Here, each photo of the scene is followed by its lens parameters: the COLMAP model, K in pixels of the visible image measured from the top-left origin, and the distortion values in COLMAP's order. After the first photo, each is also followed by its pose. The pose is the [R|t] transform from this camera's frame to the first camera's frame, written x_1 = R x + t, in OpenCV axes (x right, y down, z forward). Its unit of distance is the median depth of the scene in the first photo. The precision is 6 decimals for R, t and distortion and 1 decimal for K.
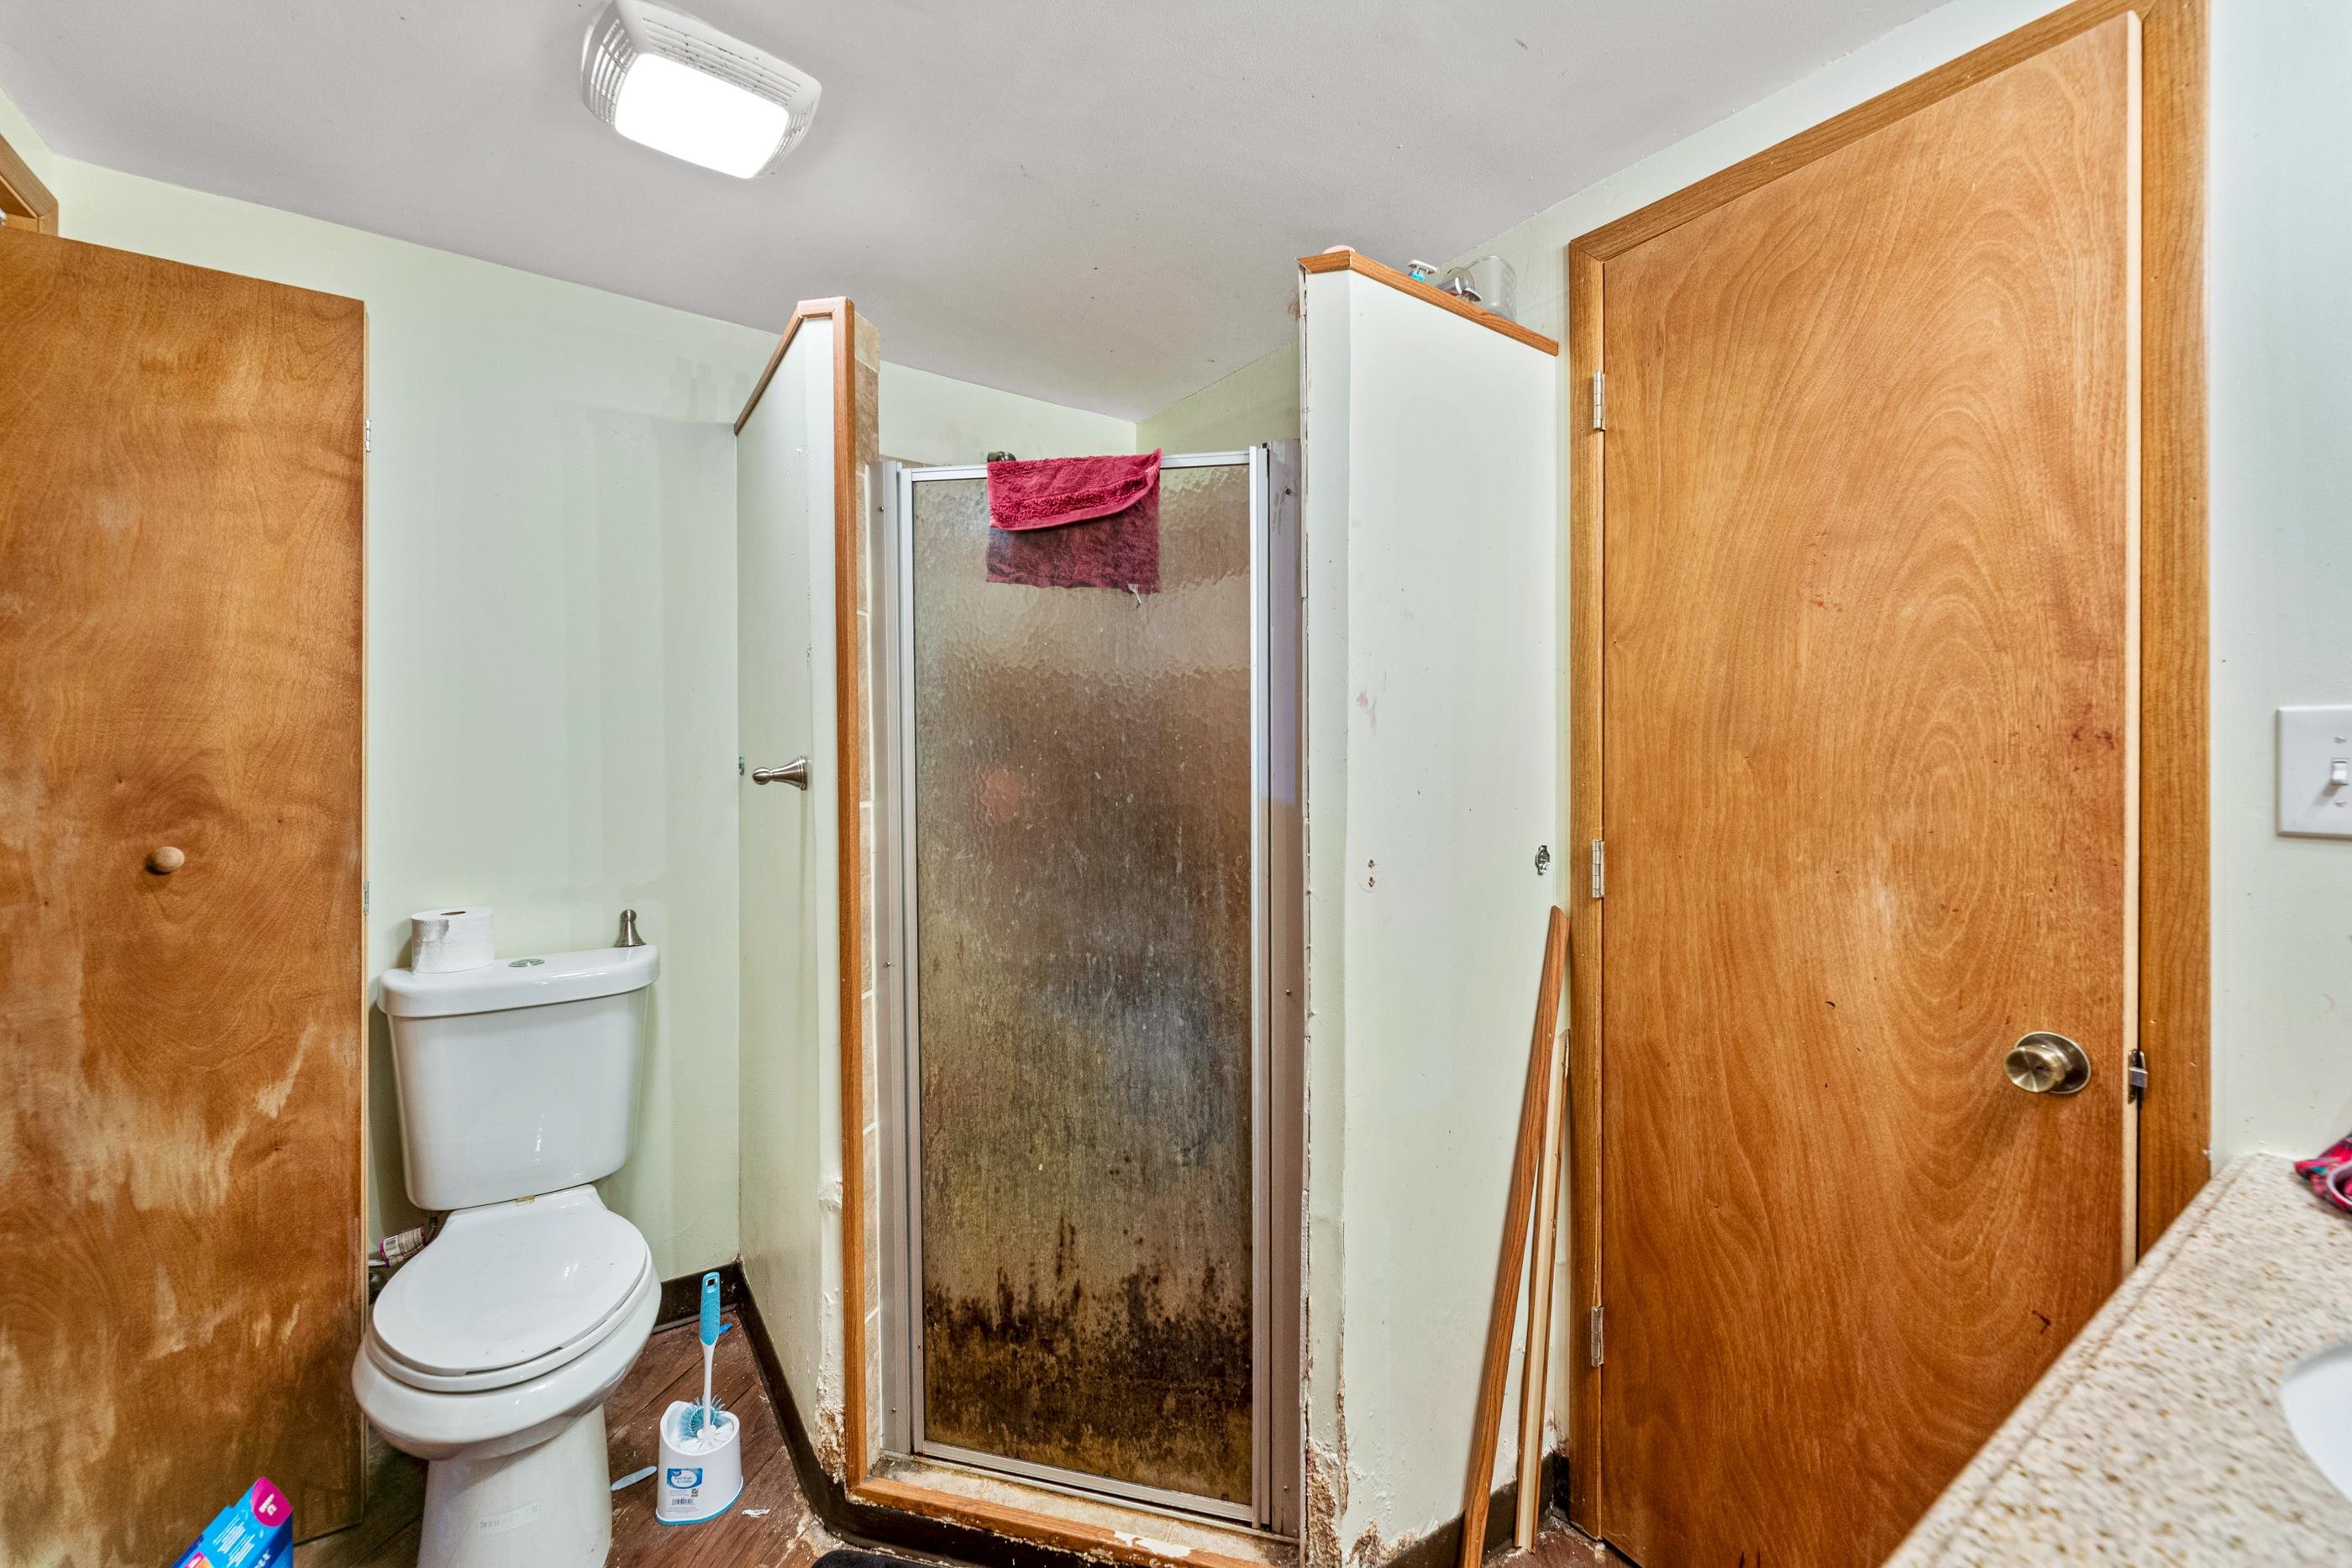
lens RADIAL K [[962.5, 0, 1186.9], [0, 962.5, 773.6], [0, 0, 1]] dist [-0.002936, 0.000855]
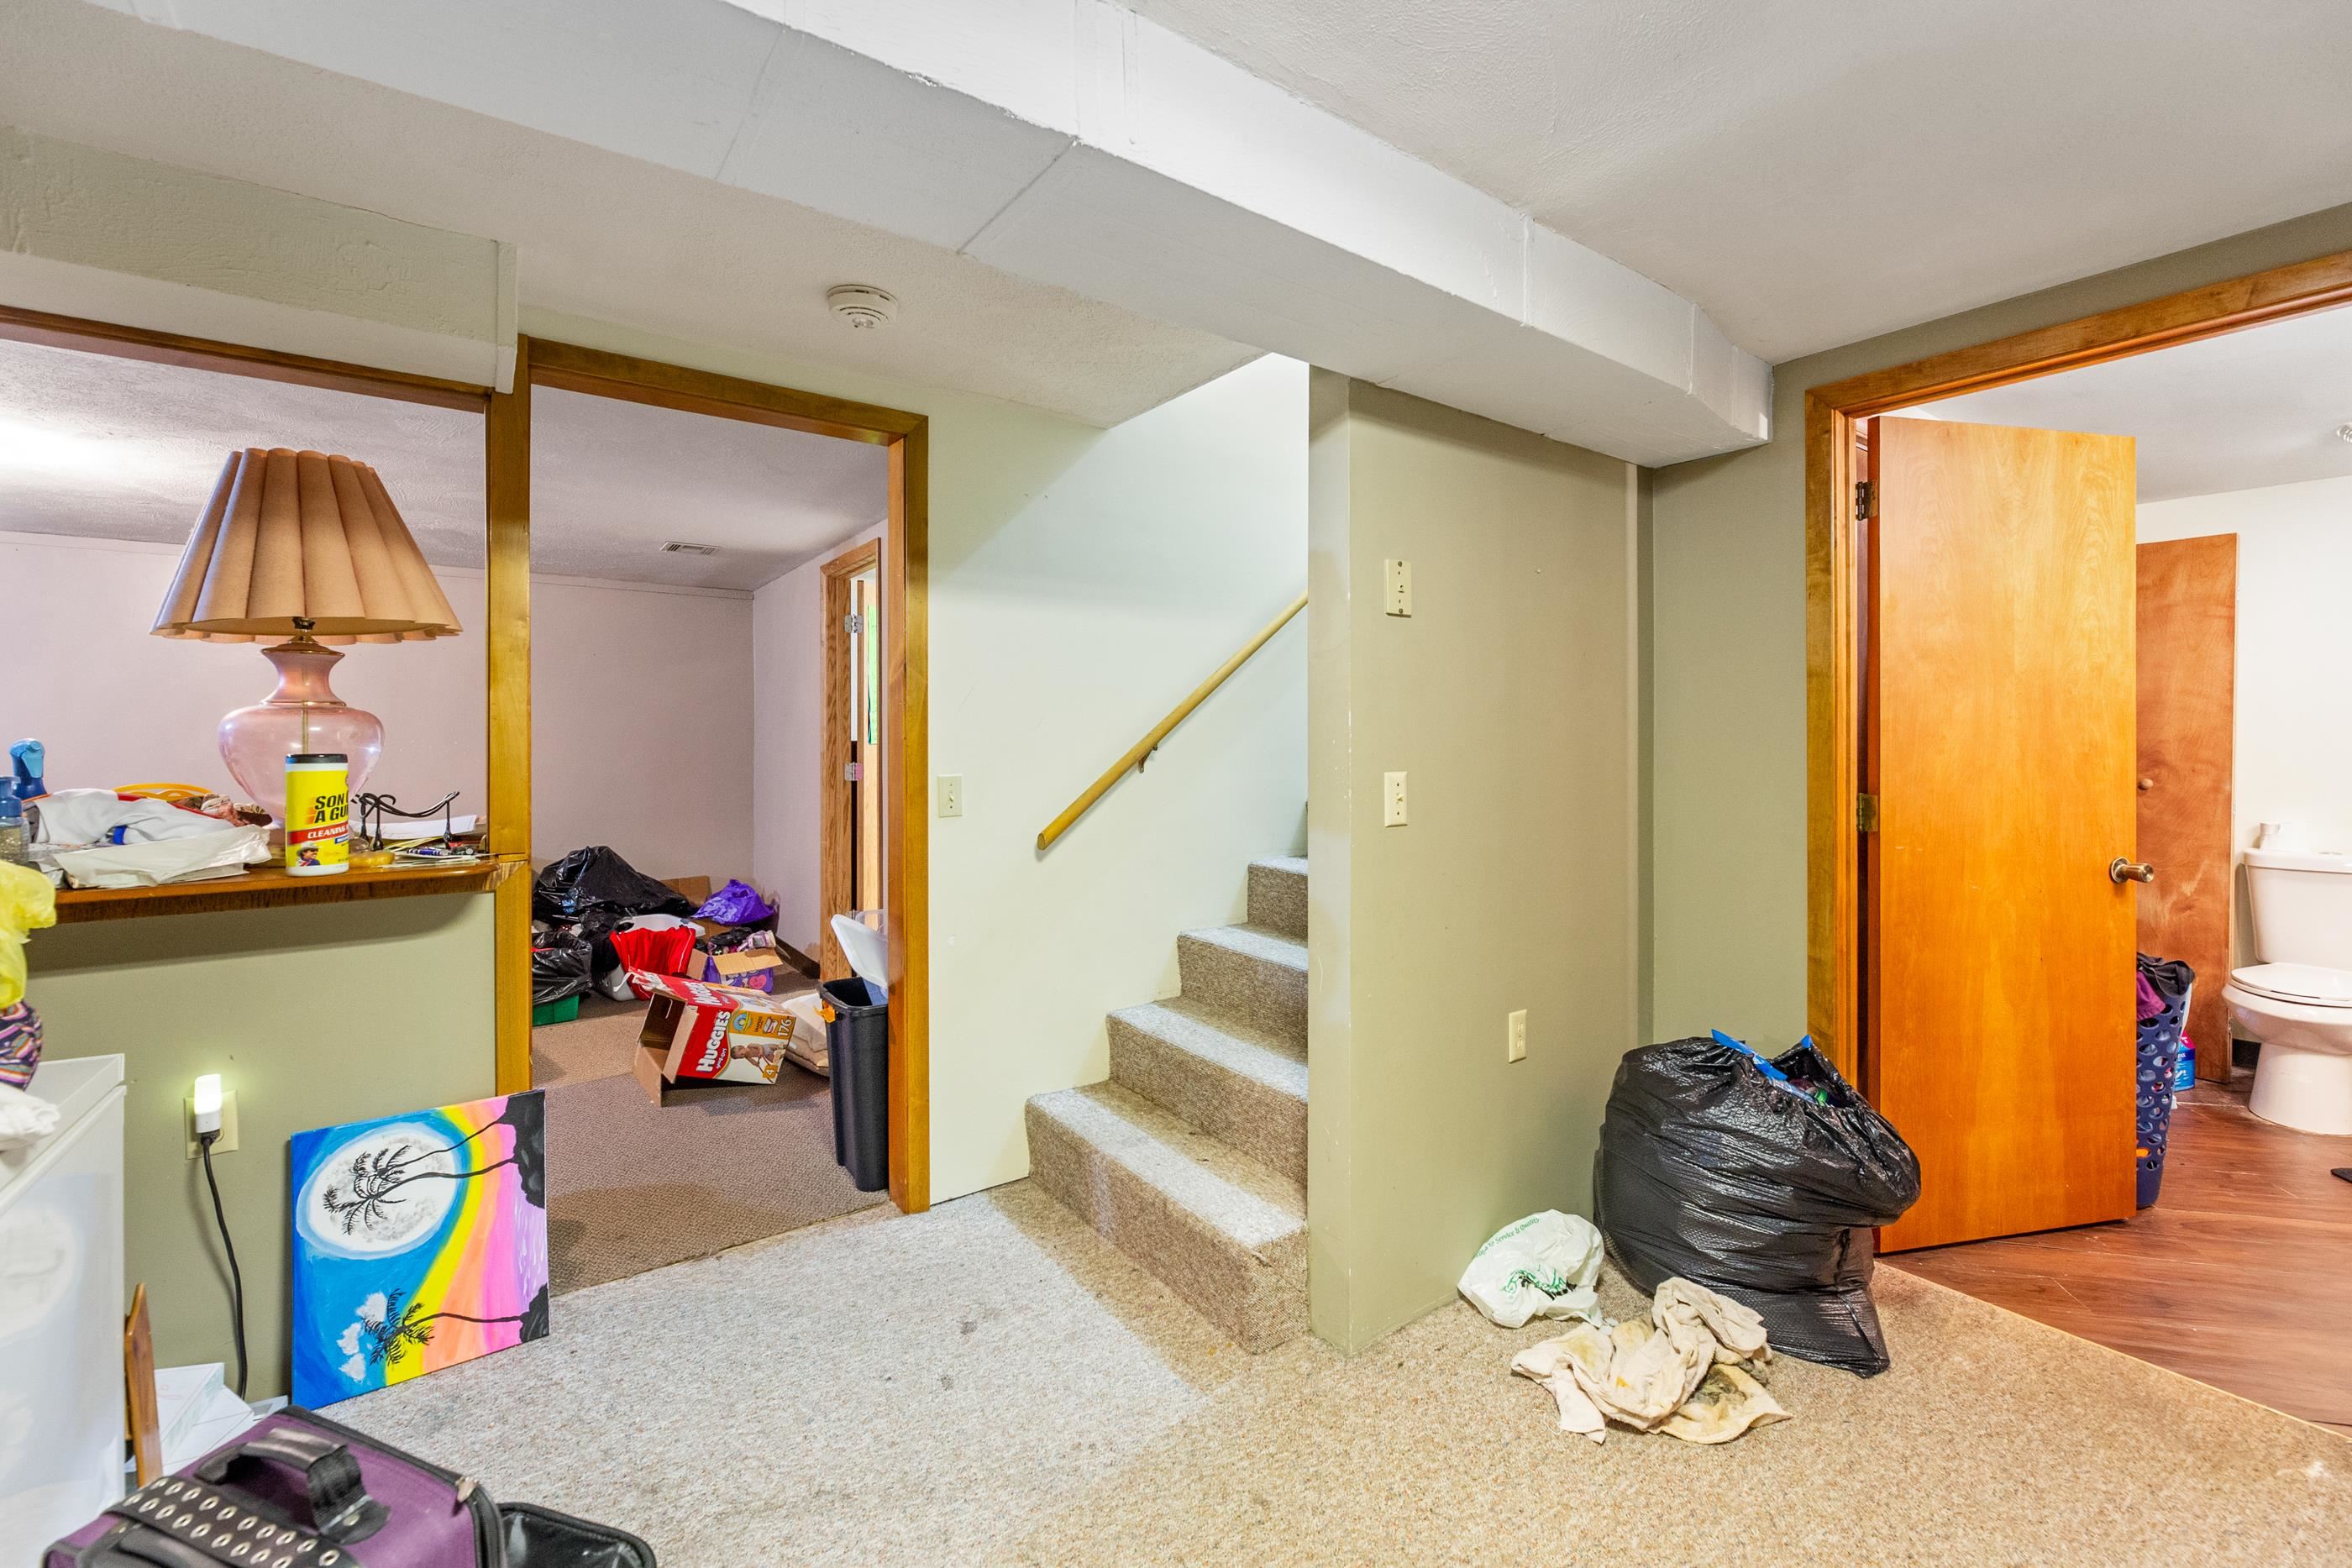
lens RADIAL K [[962.5, 0, 1199.2], [0, 962.5, 741.8], [0, 0, 1]] dist [-0.002936, 0.000855]
pose [[0.015447, -0.002046, -0.999879, 0.962114], [-0.016104, 0.999868, -0.002295, 0.016355], [0.999751, 0.016137, 0.015412, -1.032696]]
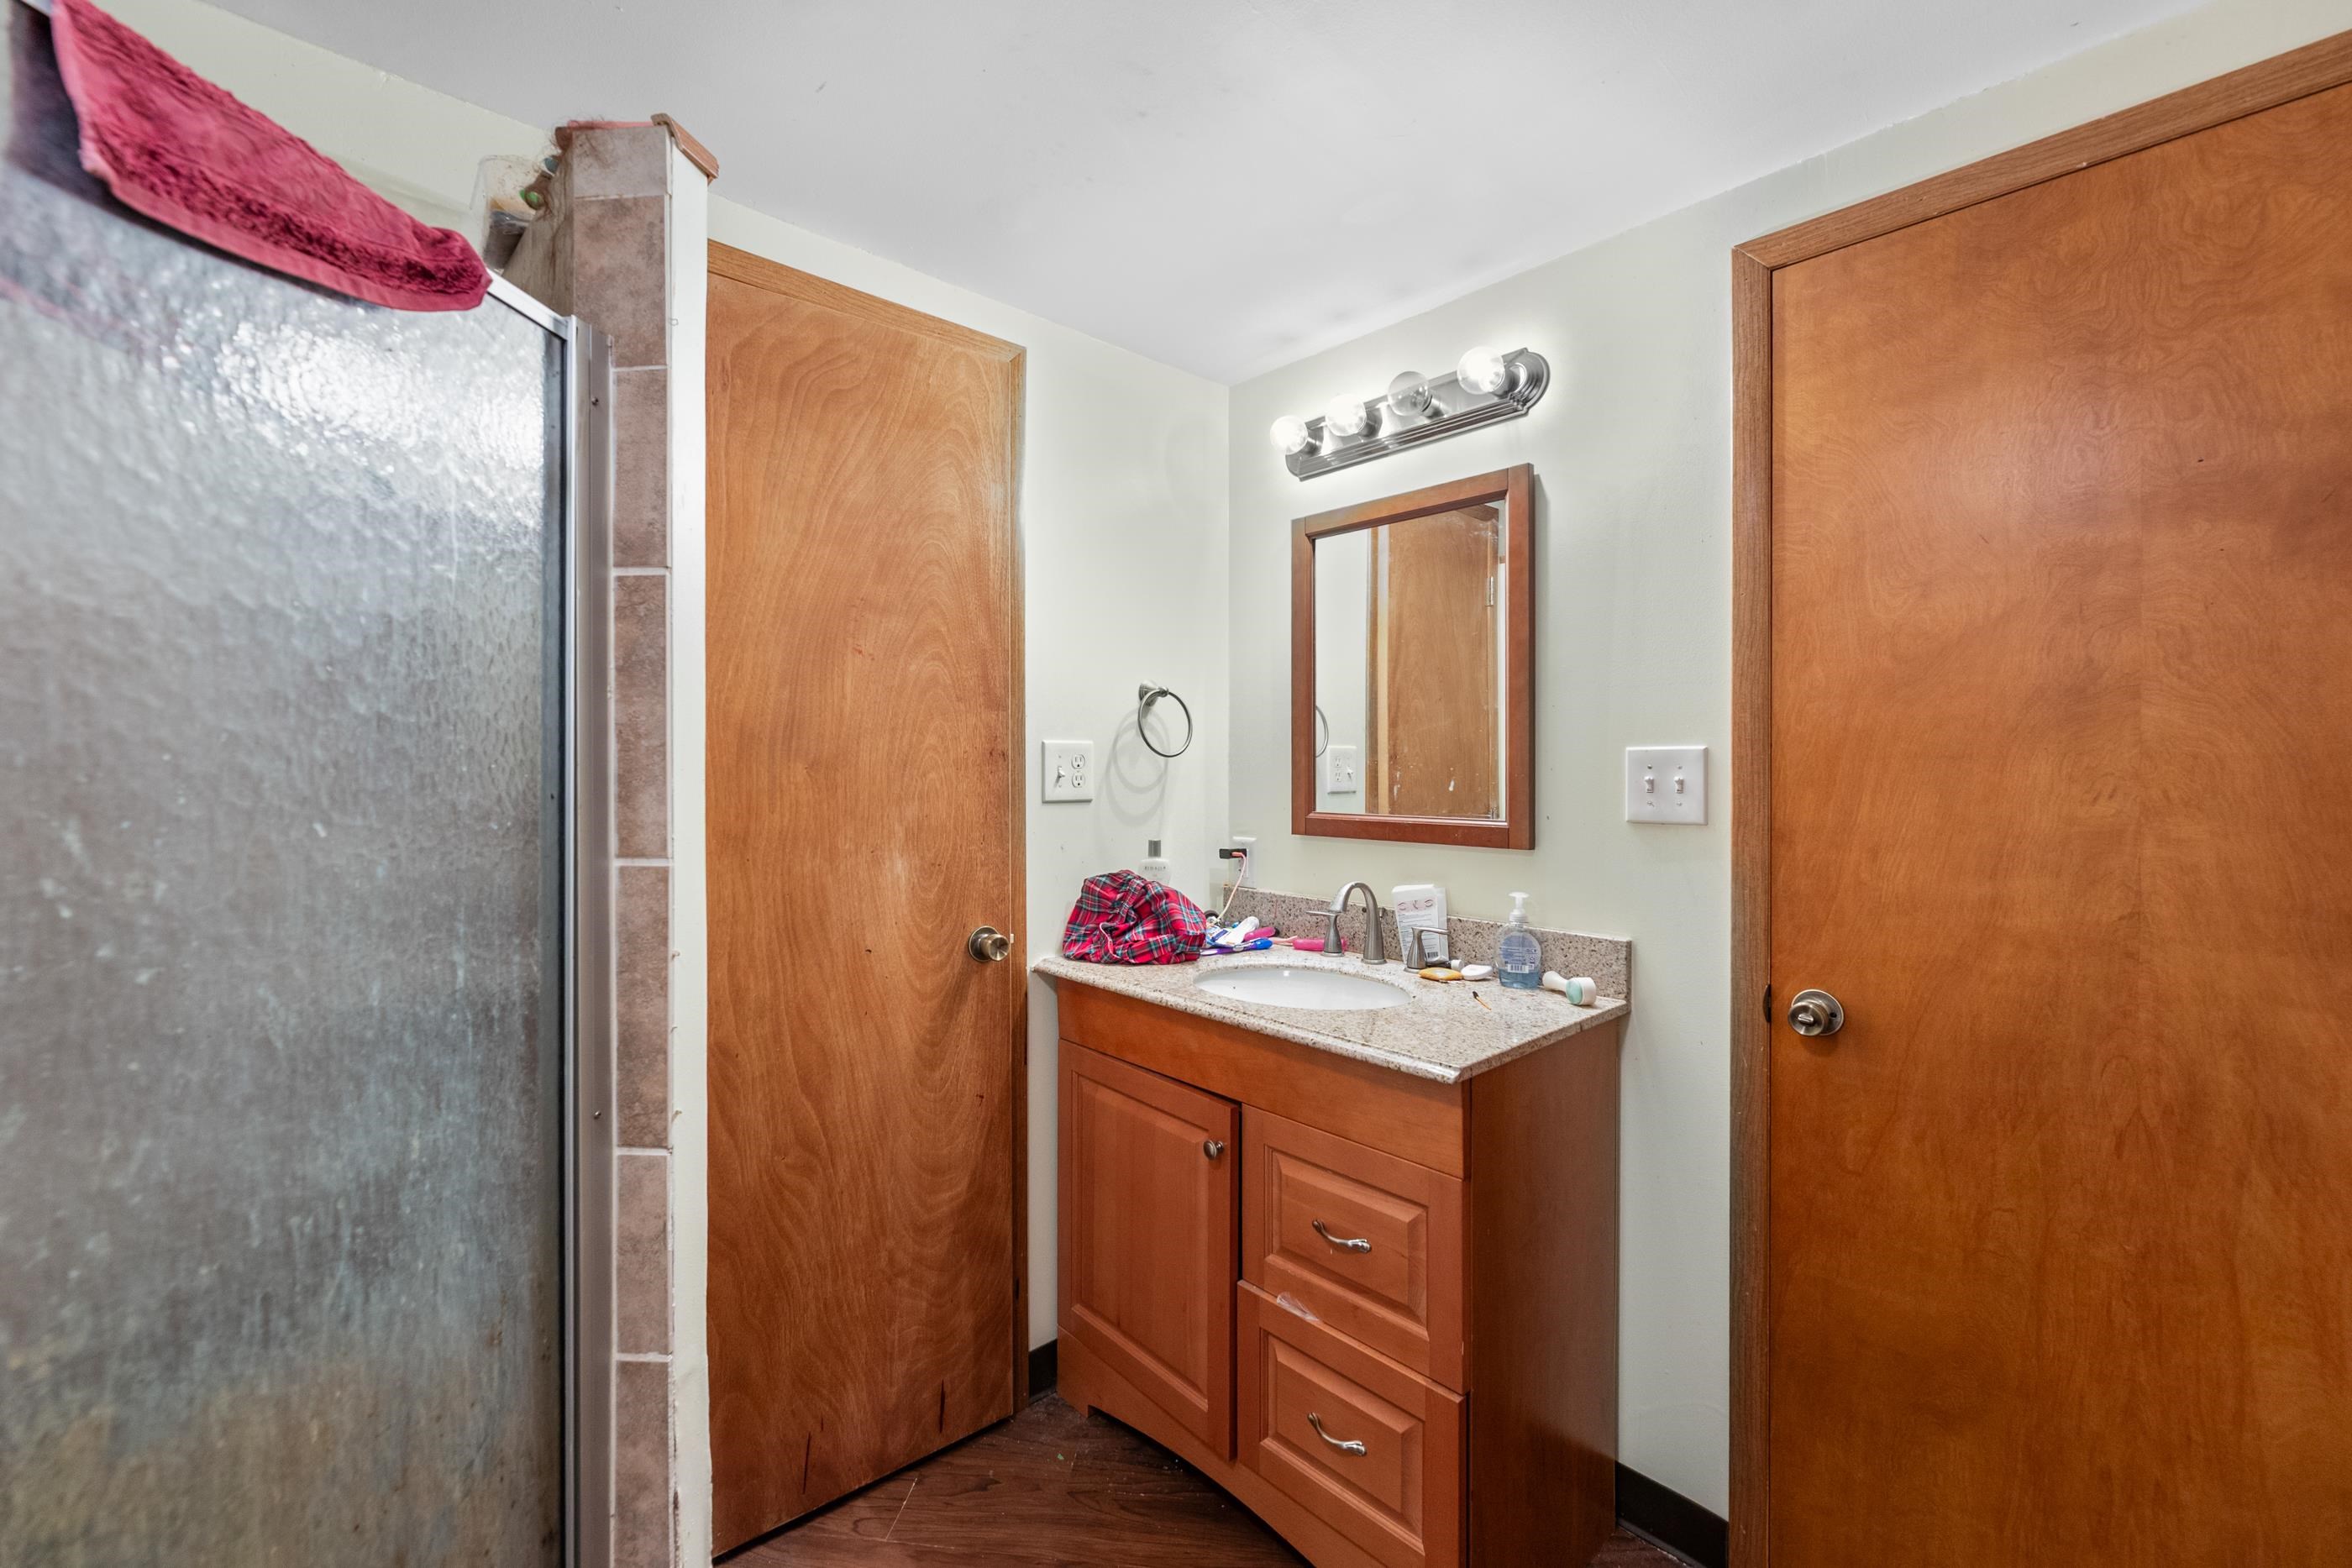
lens RADIAL K [[962.5, 0, 1180.6], [0, 962.5, 762.0], [0, 0, 1]] dist [-0.002936, 0.000855]
pose [[-0.134608, -0.011068, 0.990837, -0.738249], [0.019117, 0.999723, 0.013765, -0.035635], [-0.990714, 0.020794, -0.134359, 0.765150]]
